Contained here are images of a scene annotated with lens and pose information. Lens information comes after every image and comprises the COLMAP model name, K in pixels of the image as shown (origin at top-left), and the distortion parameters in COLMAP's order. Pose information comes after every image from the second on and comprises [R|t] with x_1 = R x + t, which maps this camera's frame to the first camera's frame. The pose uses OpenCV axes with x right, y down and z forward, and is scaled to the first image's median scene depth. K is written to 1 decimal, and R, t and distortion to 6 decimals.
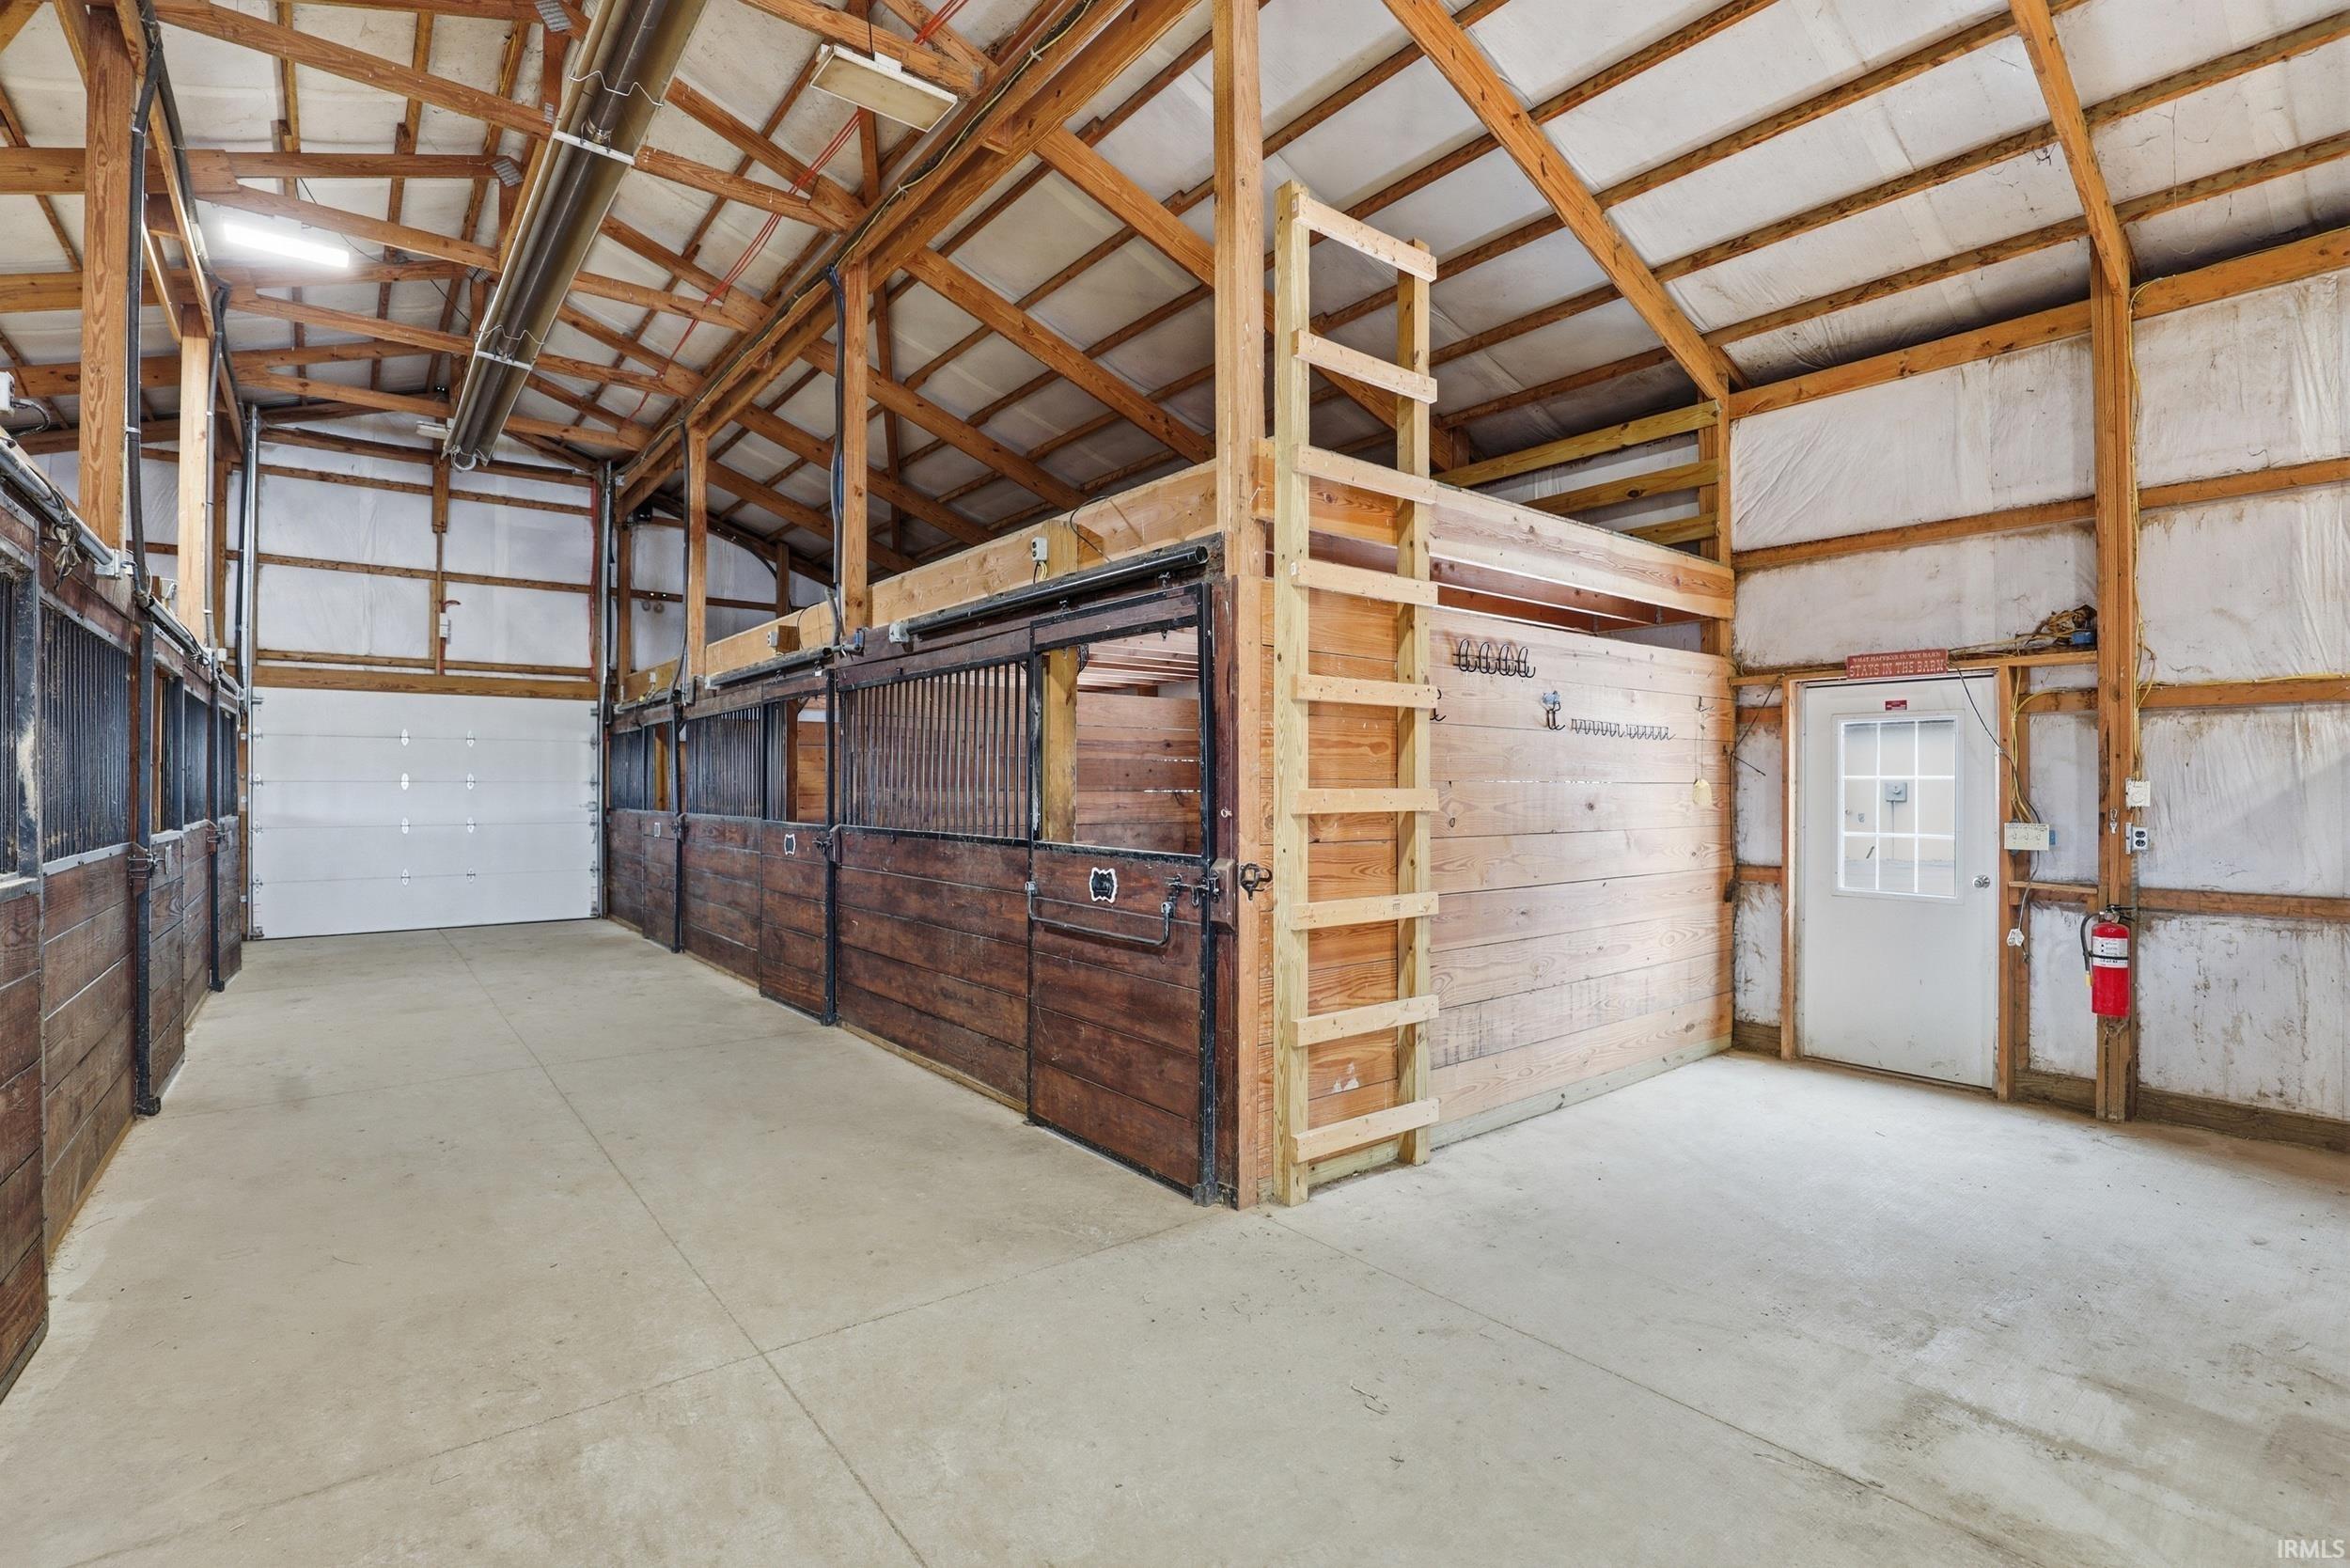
lens RADIAL K [[1077.9, 0, 1183.0], [0, 1077.9, 781.1], [0, 0, 1]] dist [-0.019001, 0.000408]
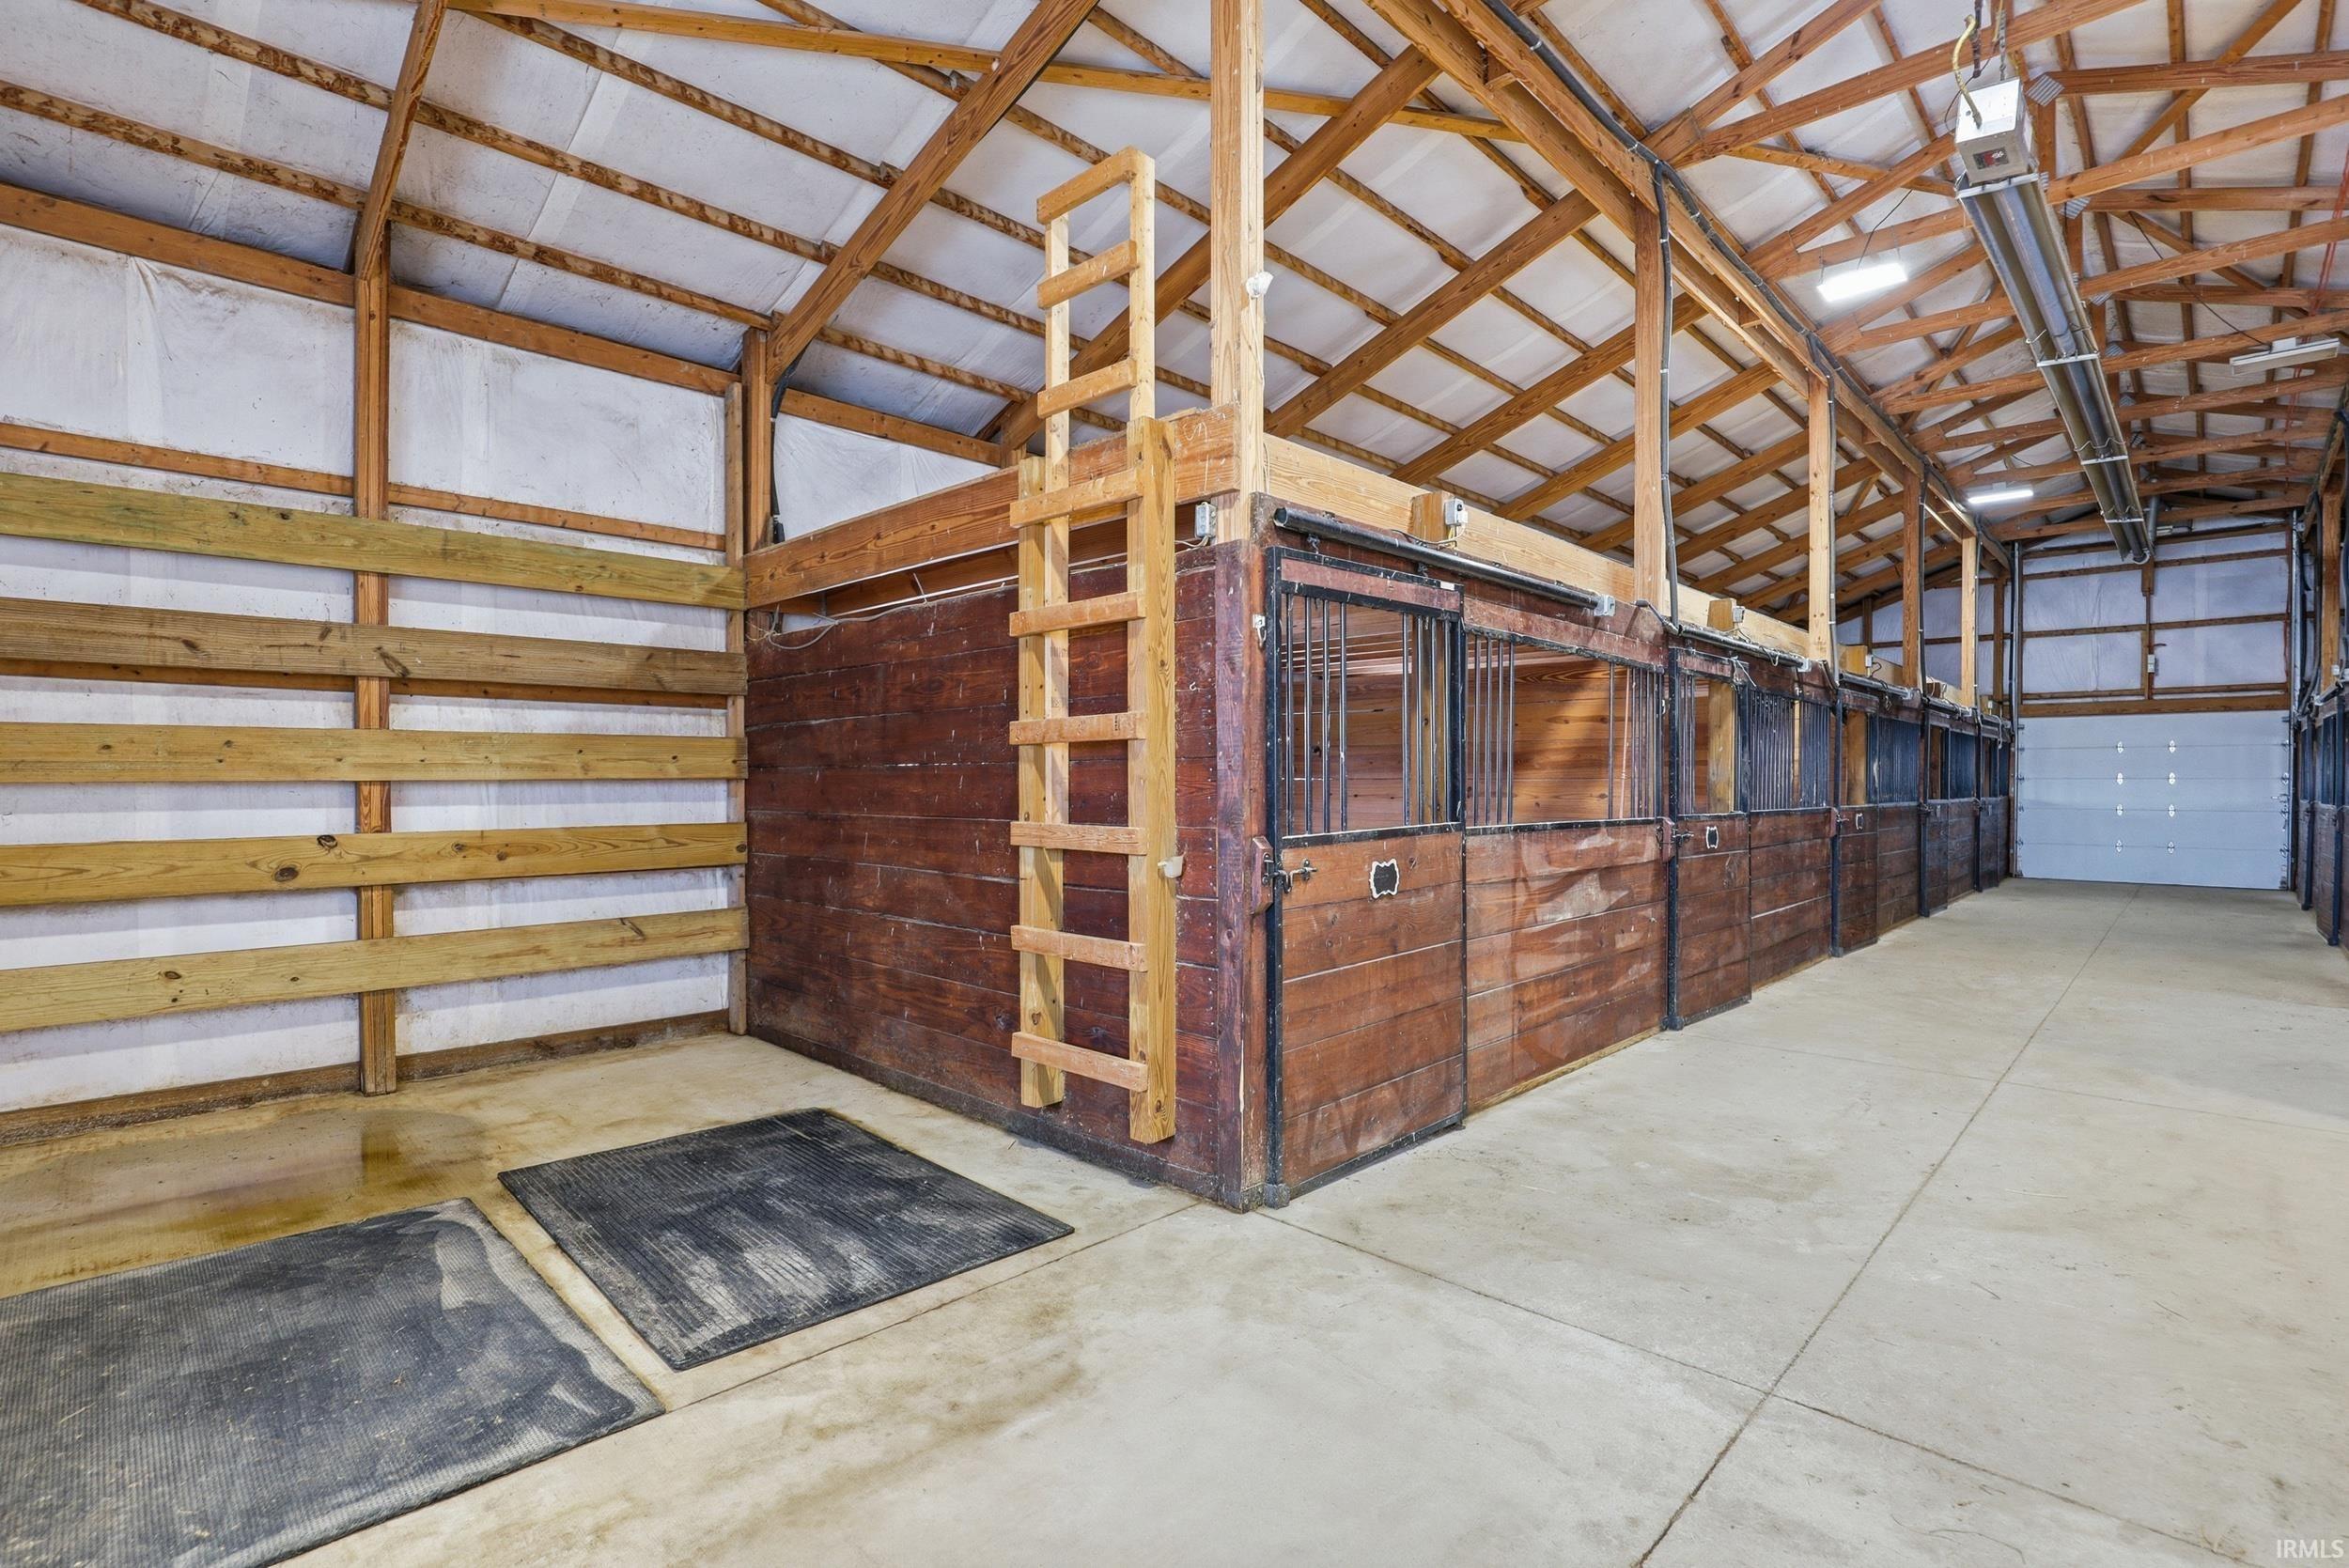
lens RADIAL K [[1077.4, 0, 1181.8], [0, 1077.4, 788.4], [0, 0, 1]] dist [-0.019001, 0.000408]
pose [[0.127310, 0.004596, -0.991852, 0.494814], [0.003063, 0.999983, 0.005027, 0.003347], [0.991858, -0.003678, 0.127294, -0.402170]]
